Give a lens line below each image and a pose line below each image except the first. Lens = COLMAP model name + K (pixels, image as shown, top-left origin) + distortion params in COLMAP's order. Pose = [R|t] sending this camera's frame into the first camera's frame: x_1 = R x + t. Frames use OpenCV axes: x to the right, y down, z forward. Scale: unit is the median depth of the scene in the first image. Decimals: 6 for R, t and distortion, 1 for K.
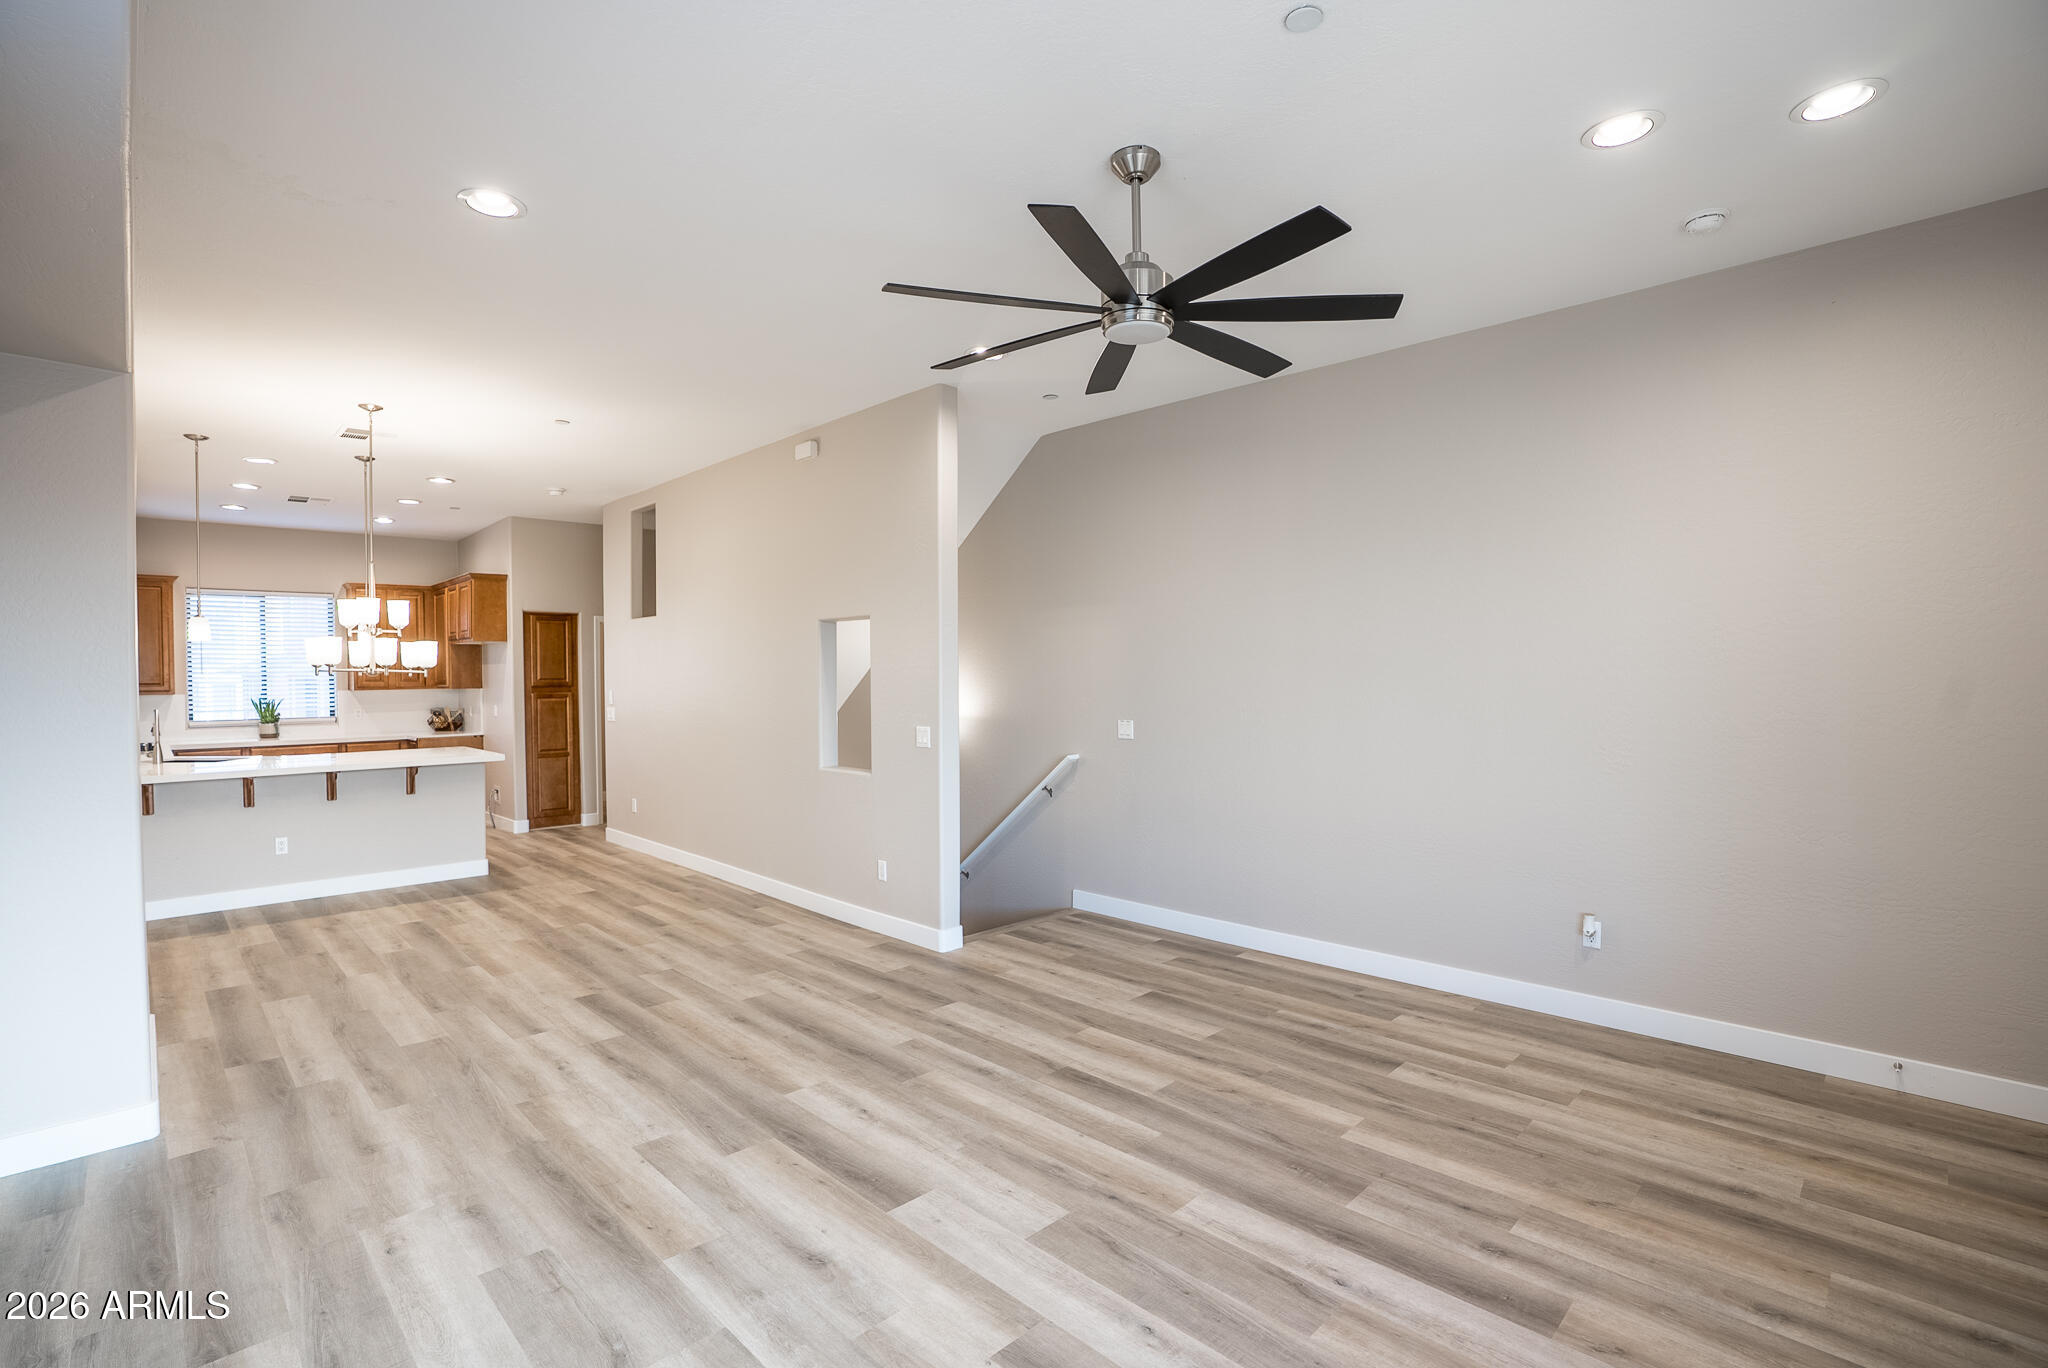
lens RADIAL K [[945.9, 0, 1014.1], [0, 945.9, 692.8], [0, 0, 1]] dist [-0.067741, 0.024760]
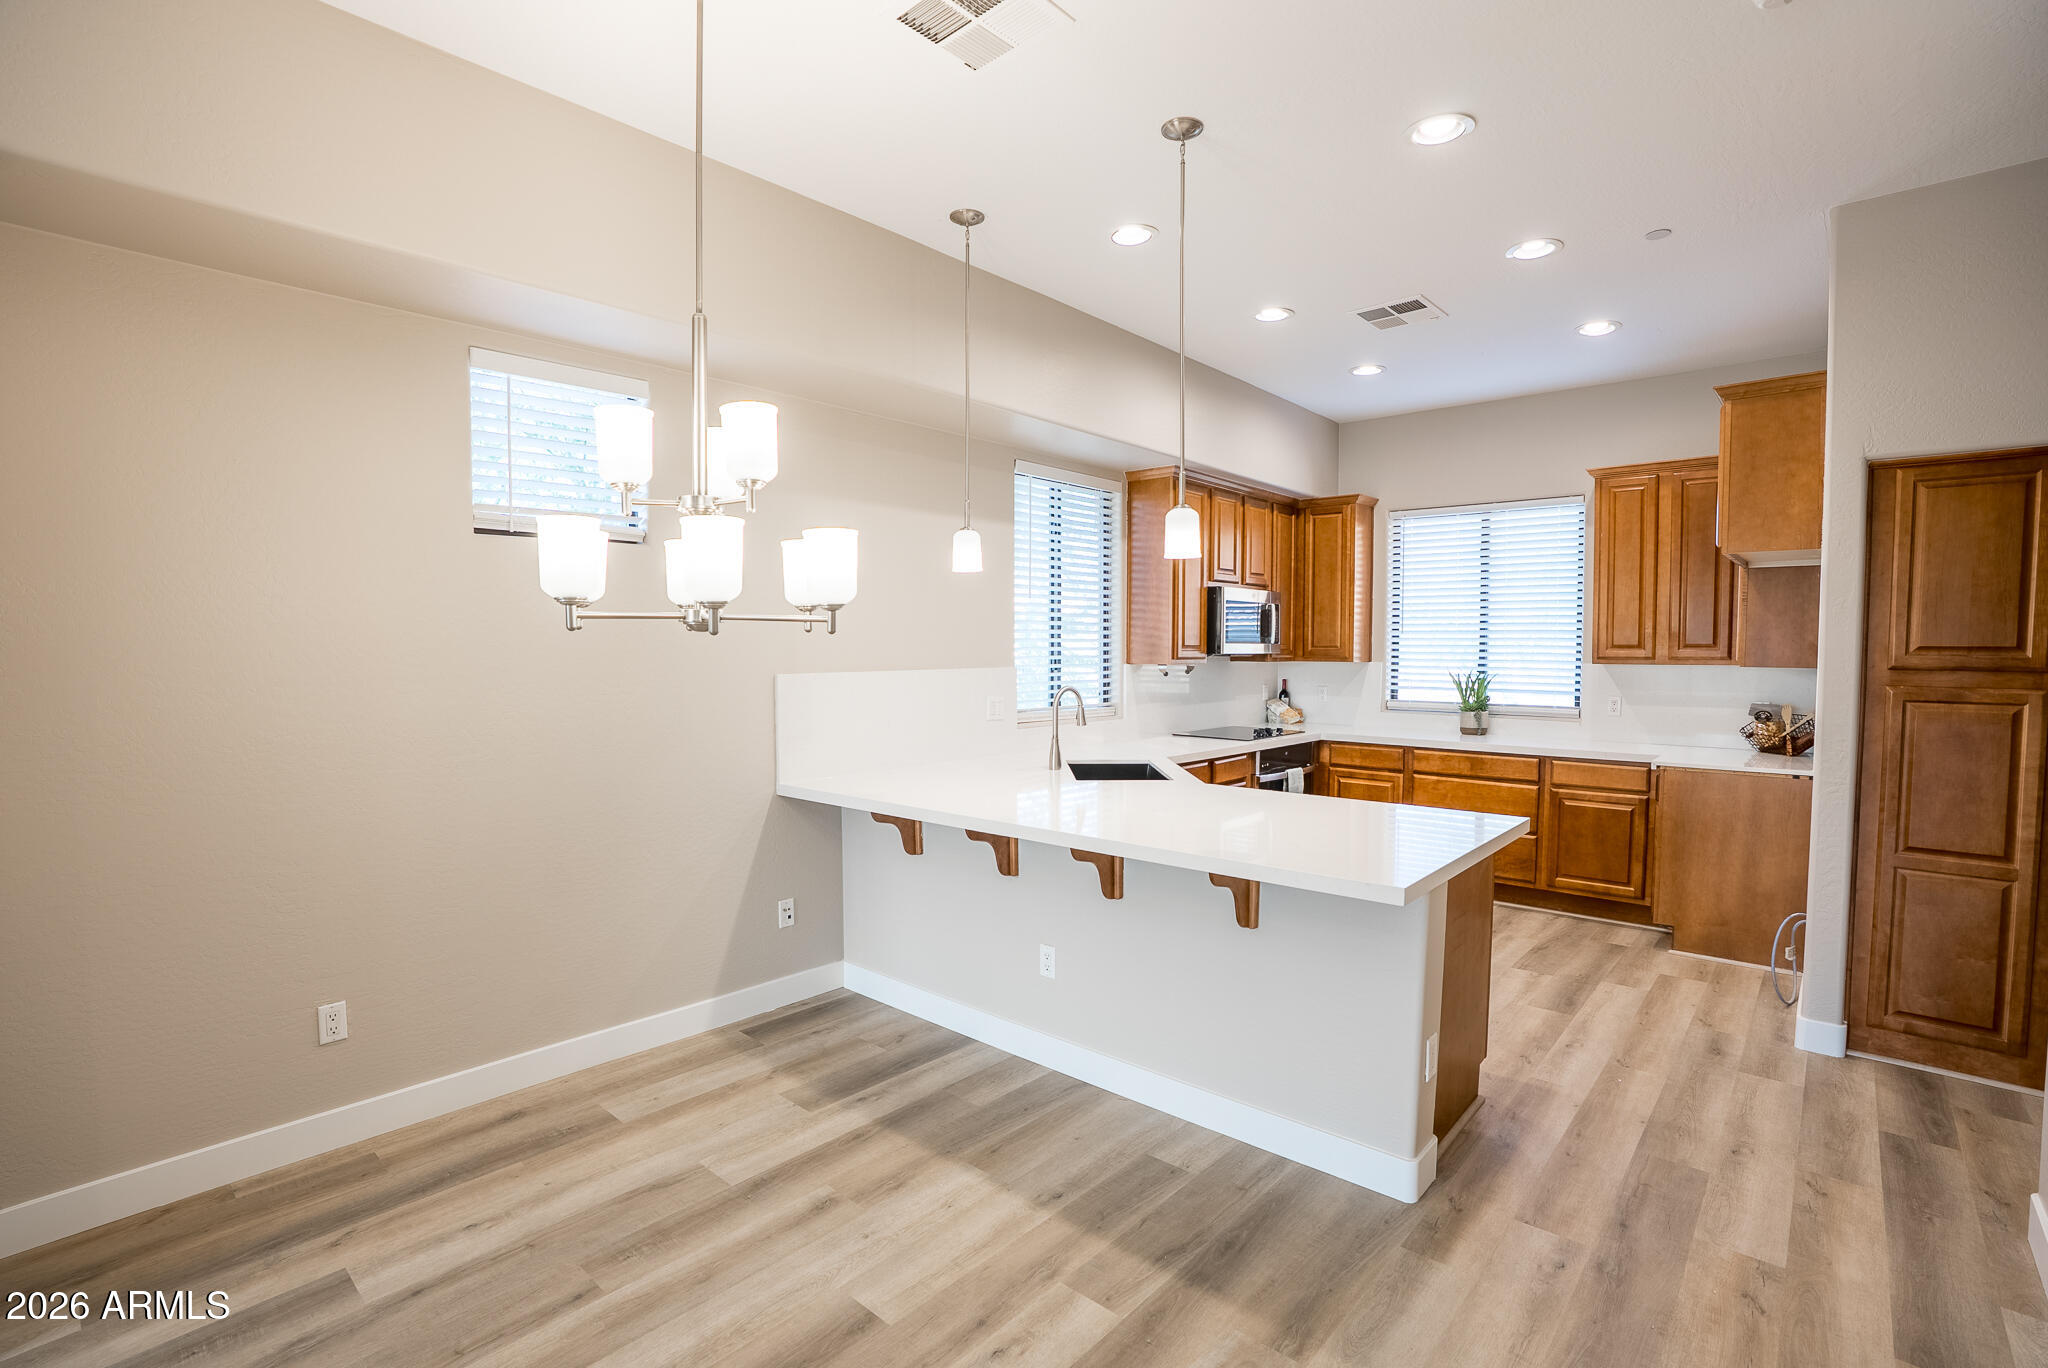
lens RADIAL K [[945.9, 0, 1026.8], [0, 945.9, 688.2], [0, 0, 1]] dist [-0.067741, 0.024760]
pose [[0.066125, 0.053928, -0.996353, -0.350351], [-0.020915, 0.998394, 0.052650, -0.019589], [0.997592, 0.017357, 0.067146, 1.195789]]
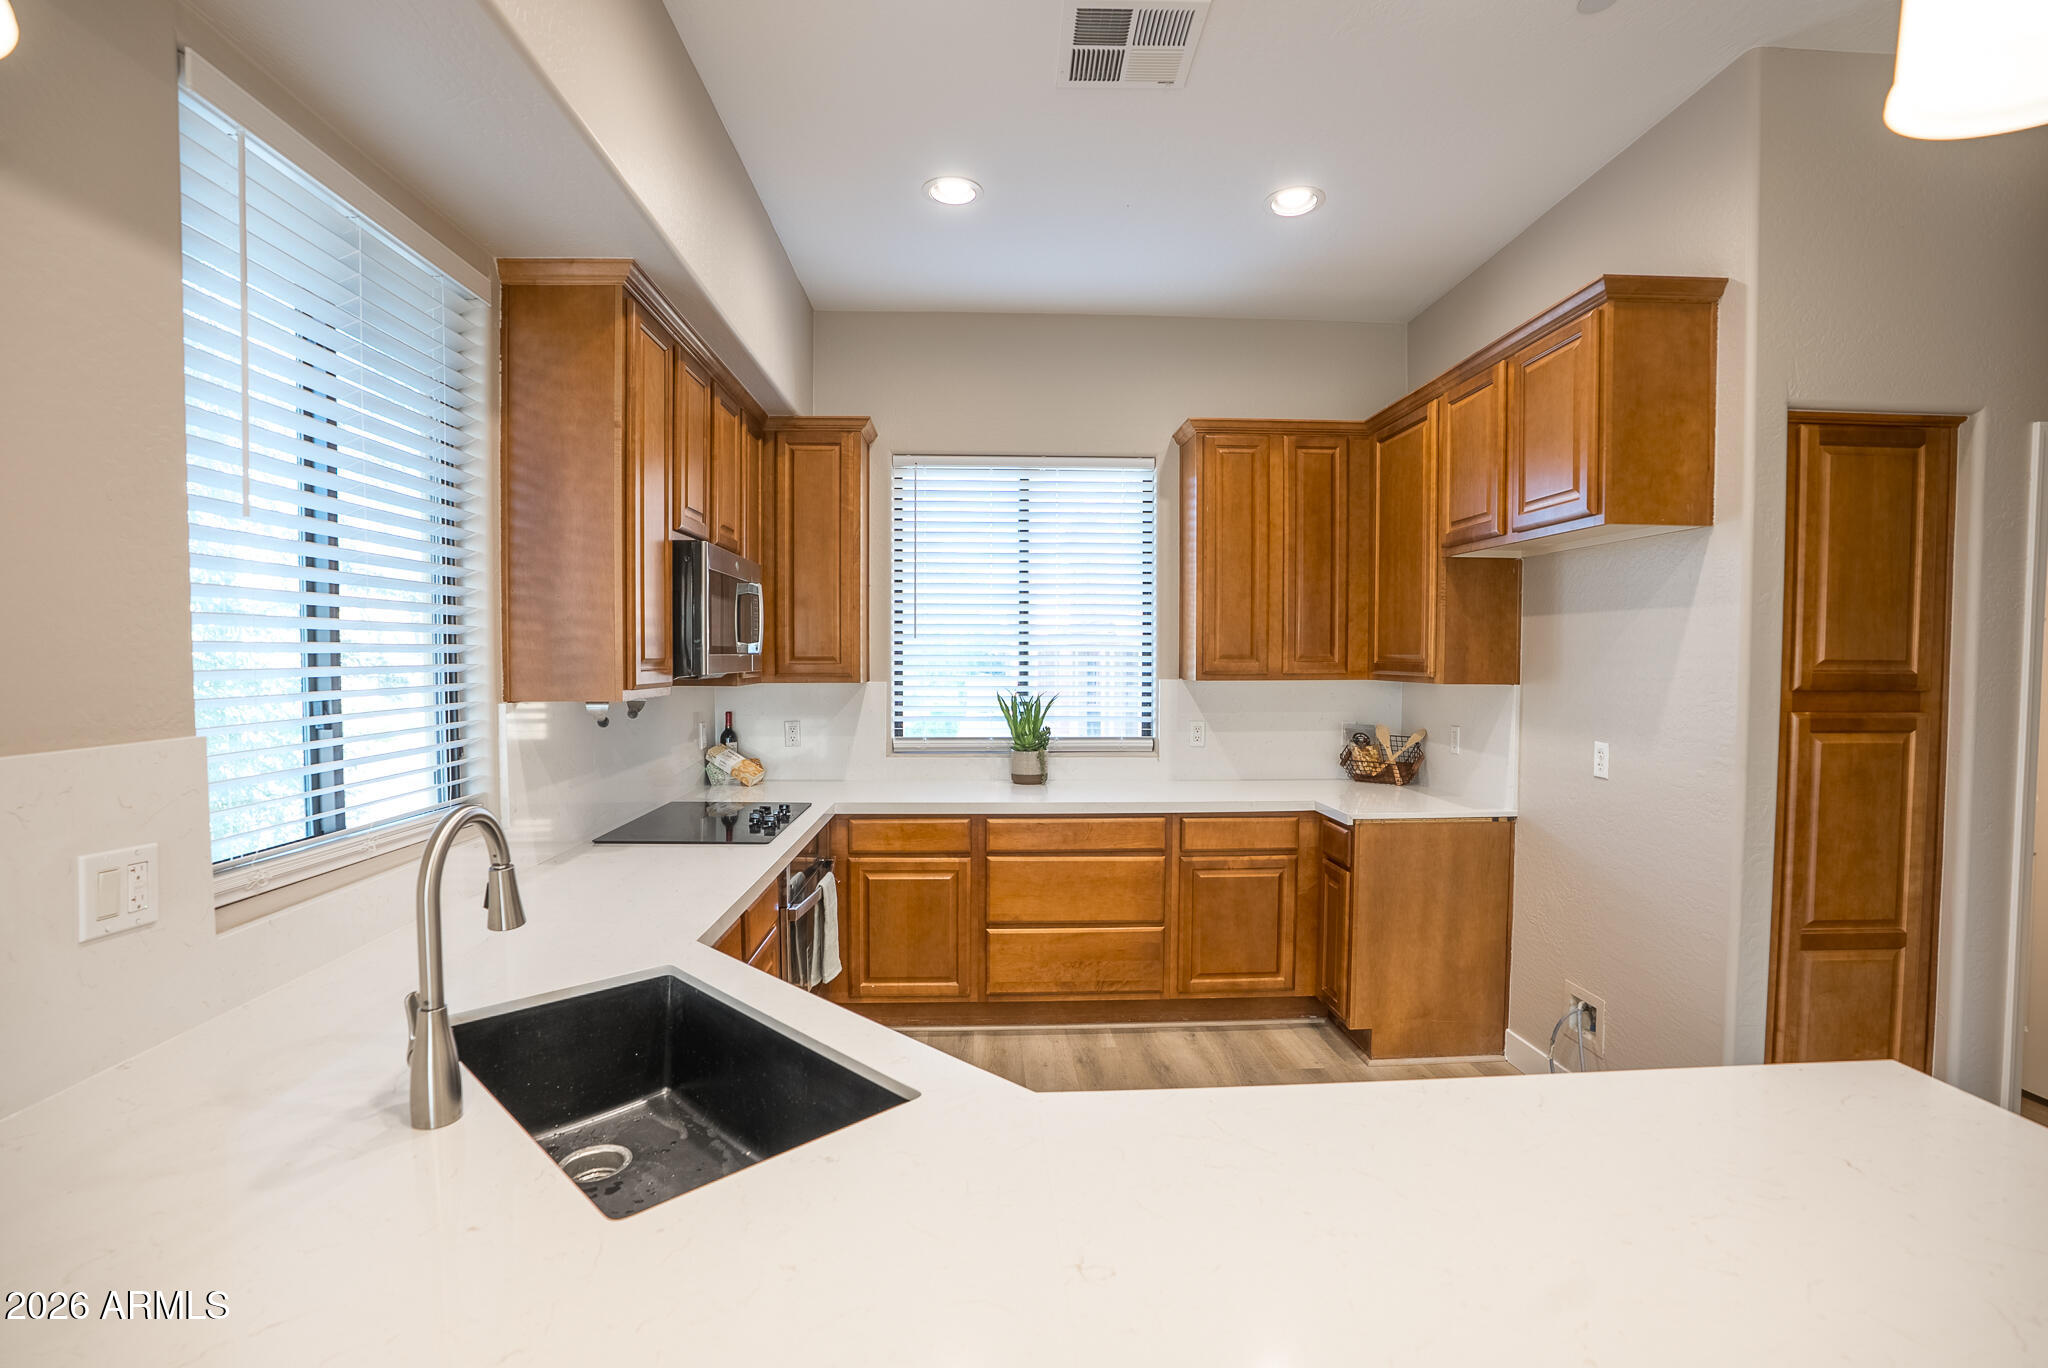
lens RADIAL K [[945.9, 0, 1020.3], [0, 945.9, 689.8], [0, 0, 1]] dist [-0.067741, 0.024760]
pose [[0.746881, 0.034868, -0.664043, -0.950808], [-0.020604, 0.999358, 0.029301, -0.017837], [0.664638, -0.008203, 0.747120, 1.208562]]
